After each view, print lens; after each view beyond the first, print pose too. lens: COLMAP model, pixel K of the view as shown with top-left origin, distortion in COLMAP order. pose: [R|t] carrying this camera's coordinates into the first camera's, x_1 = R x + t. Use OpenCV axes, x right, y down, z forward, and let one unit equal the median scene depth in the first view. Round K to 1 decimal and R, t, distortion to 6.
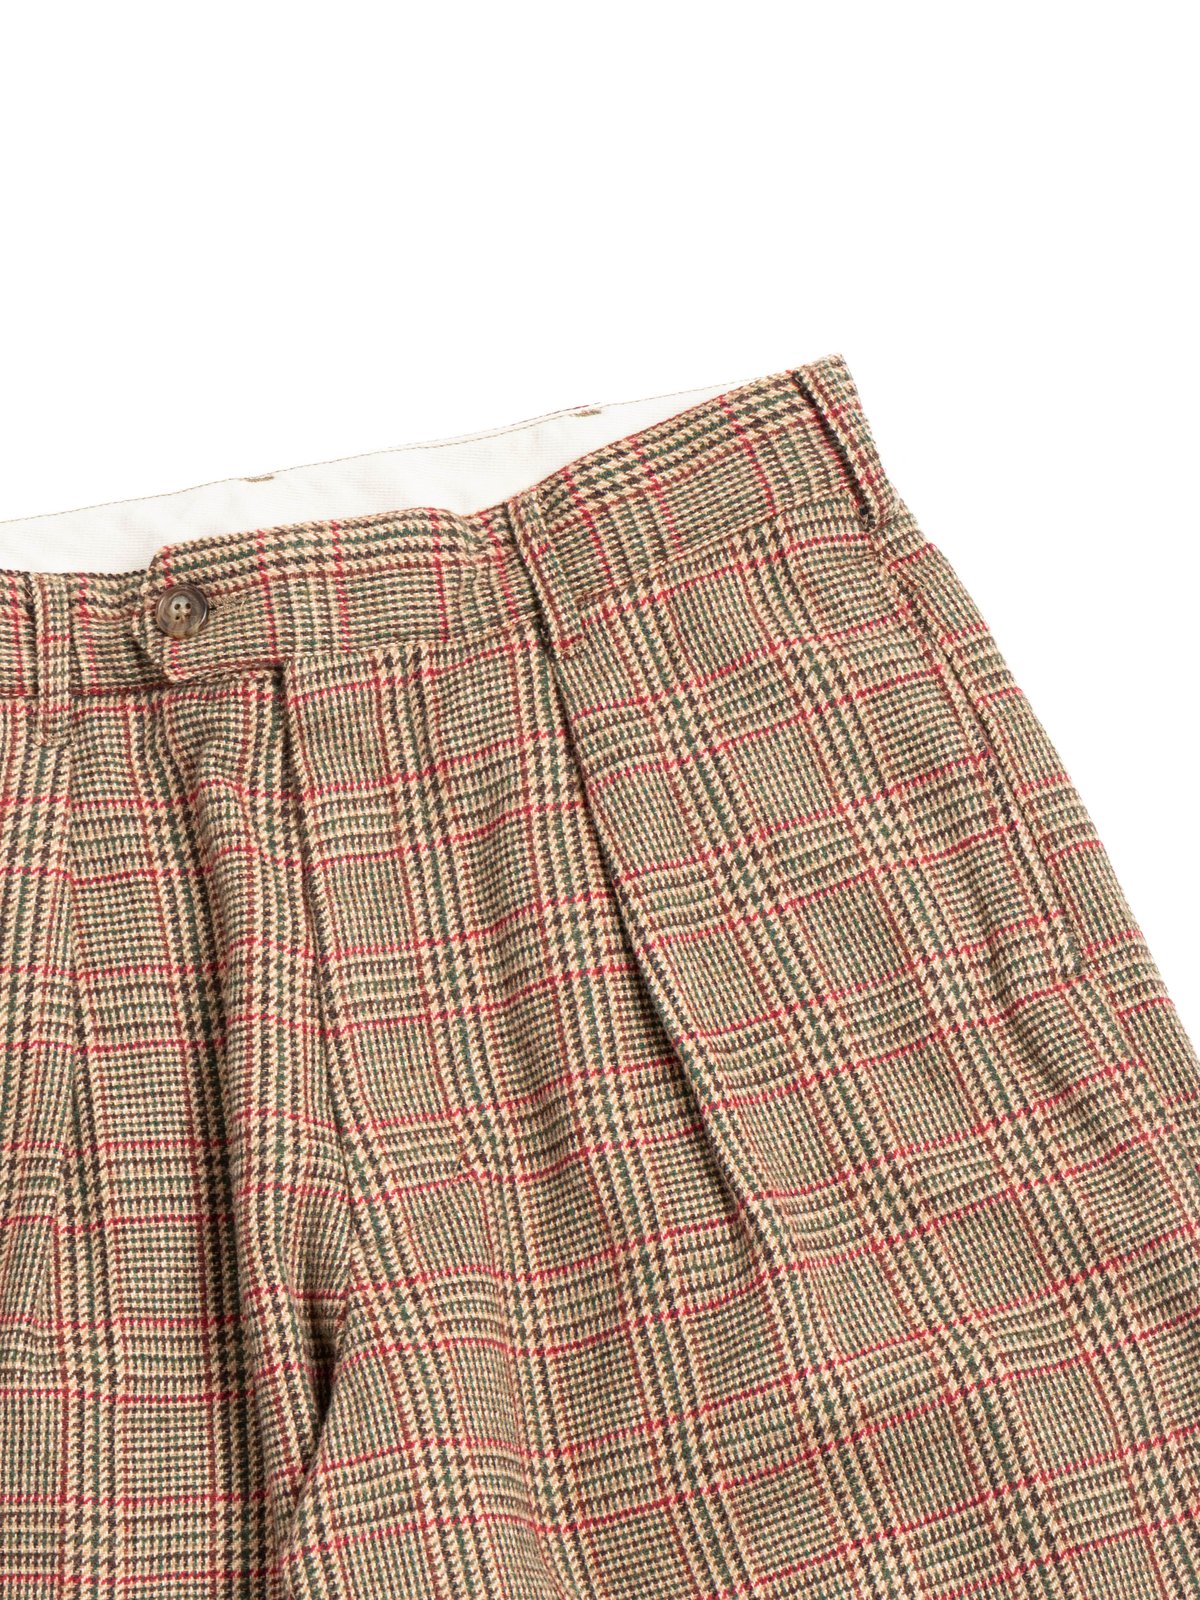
lens RADIAL K [[5068.4, 0, 600.0], [0, 5068.4, 800.0], [0, 0, 1]] dist [-0.599166, -0.319267]
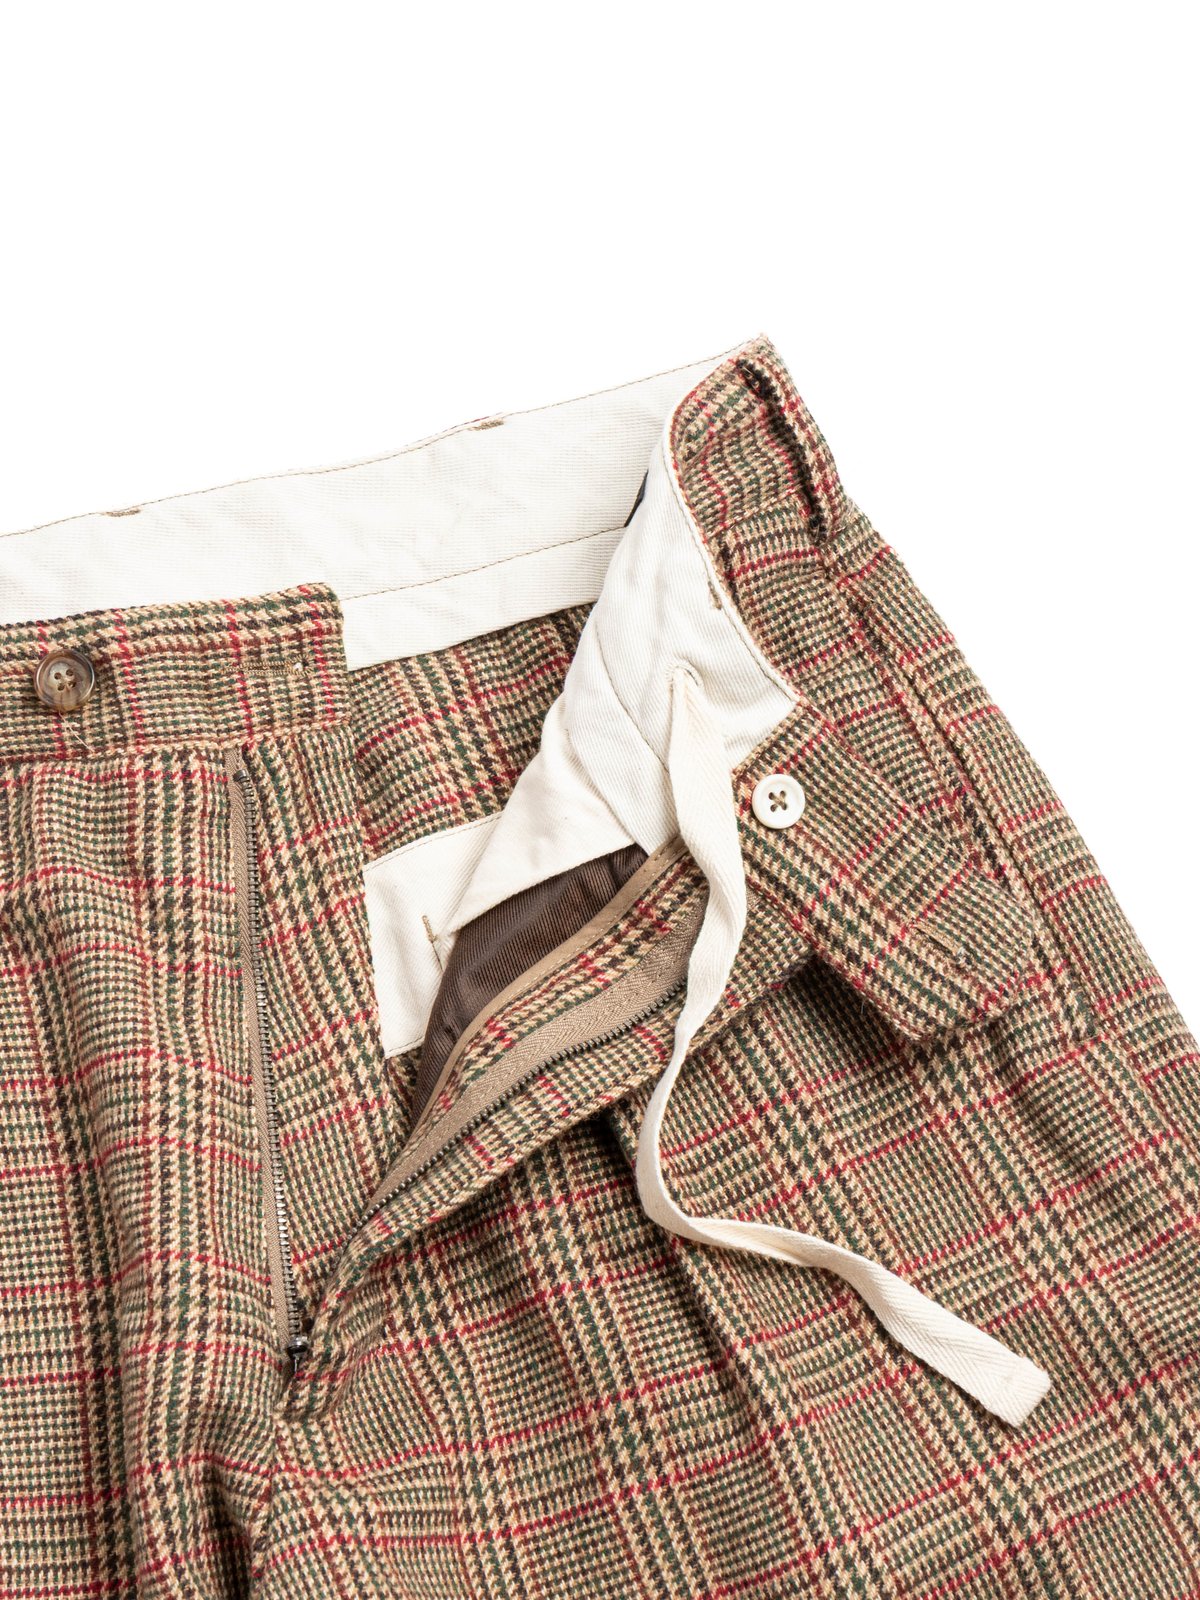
lens RADIAL K [[4576.2, 0, 600.0], [0, 4576.2, 800.0], [0, 0, 1]] dist [0.022896, -0.885282]
pose [[0.995206, -0.094963, 0.023378, -0.002294], [0.095027, 0.995473, -0.001629, -0.011952], [-0.023117, 0.003843, 0.999725, 0.227797]]
